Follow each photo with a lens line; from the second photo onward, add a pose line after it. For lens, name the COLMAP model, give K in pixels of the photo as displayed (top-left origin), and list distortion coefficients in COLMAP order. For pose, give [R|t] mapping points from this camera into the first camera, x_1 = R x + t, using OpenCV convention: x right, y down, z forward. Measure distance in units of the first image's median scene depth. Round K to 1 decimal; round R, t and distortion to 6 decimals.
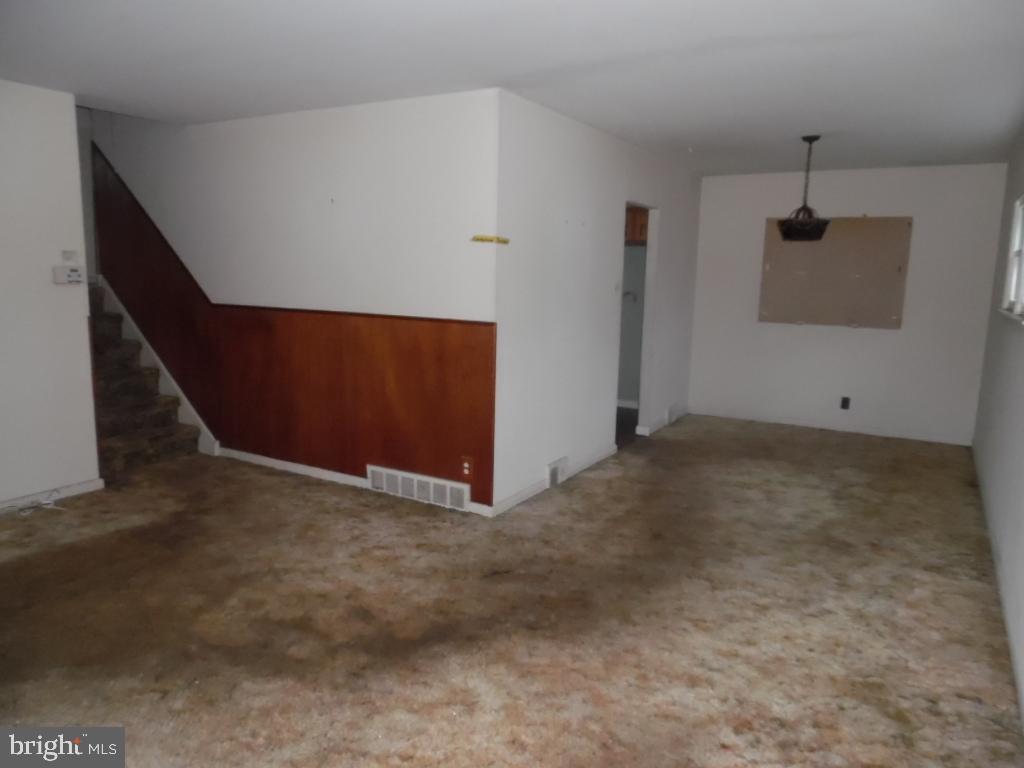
lens RADIAL K [[729.5, 0, 516.7], [0, 729.5, 378.8], [0, 0, 1]] dist [0.006015, -0.000281]
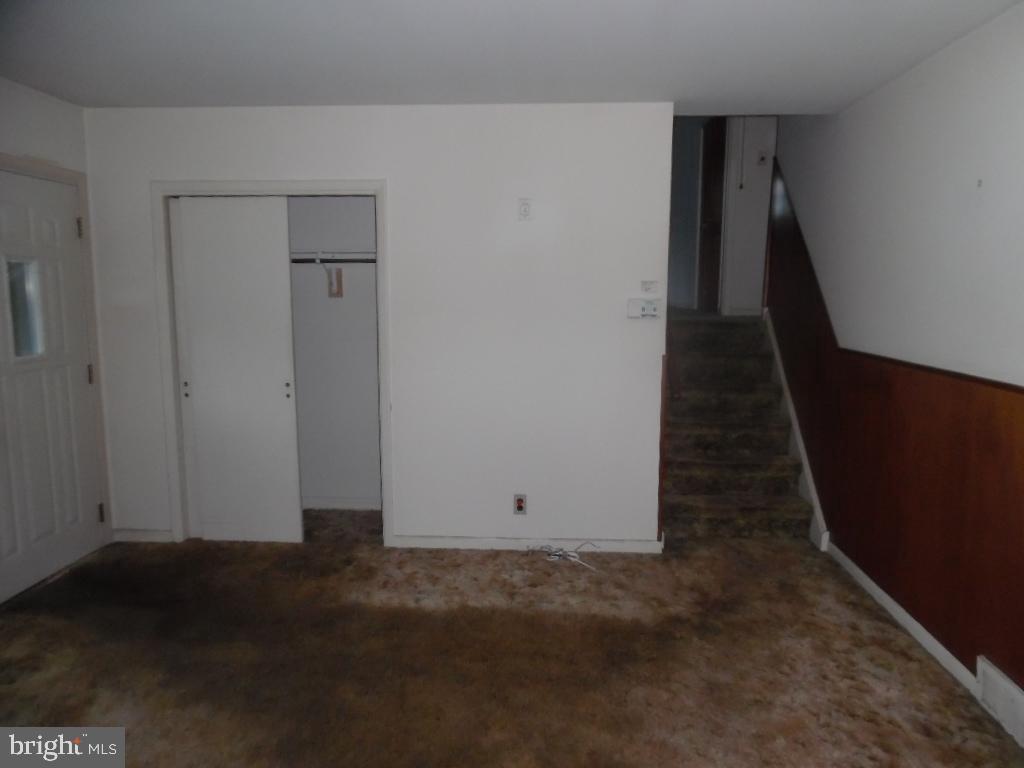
lens RADIAL K [[729.5, 0, 516.7], [0, 729.5, 378.8], [0, 0, 1]] dist [0.006015, -0.000281]
pose [[0.465466, 0.092528, -0.880216, 0.103748], [-0.128689, 0.991027, 0.036125, -0.068582], [0.875660, 0.096459, 0.473197, 0.450224]]
